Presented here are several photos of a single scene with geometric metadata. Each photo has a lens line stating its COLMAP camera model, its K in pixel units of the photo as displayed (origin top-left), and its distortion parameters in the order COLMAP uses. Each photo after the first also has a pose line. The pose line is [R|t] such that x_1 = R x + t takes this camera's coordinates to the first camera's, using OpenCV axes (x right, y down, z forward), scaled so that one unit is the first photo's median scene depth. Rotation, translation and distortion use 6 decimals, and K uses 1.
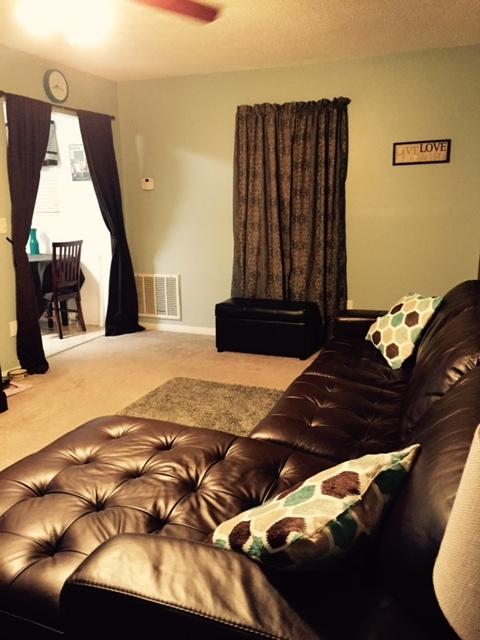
lens RADIAL K [[550.1, 0, 243.5], [0, 550.1, 320.3], [0, 0, 1]] dist [0.047075, -0.021504]
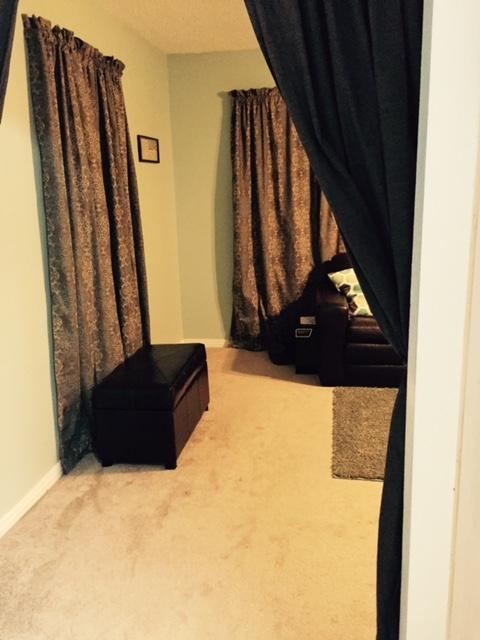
lens RADIAL K [[550.1, 0, 239.8], [0, 550.1, 322.2], [0, 0, 1]] dist [0.047075, -0.021504]
pose [[-0.228648, -0.214013, 0.949694, -0.612265], [0.239356, 0.933232, 0.267931, -0.238170], [-0.943625, 0.288577, -0.162157, 1.053279]]
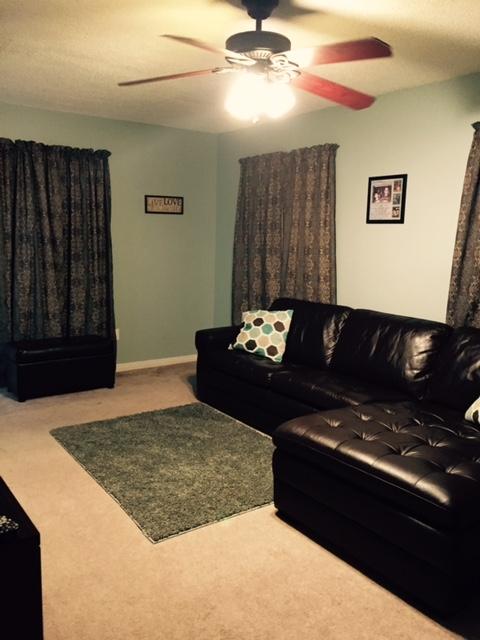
lens RADIAL K [[550.1, 0, 238.9], [0, 550.1, 319.7], [0, 0, 1]] dist [0.047075, -0.021504]
pose [[0.535610, -0.104293, 0.838001, -0.647062], [0.151487, 0.988113, 0.026152, -0.049635], [-0.830767, 0.112939, 0.545042, 0.198095]]
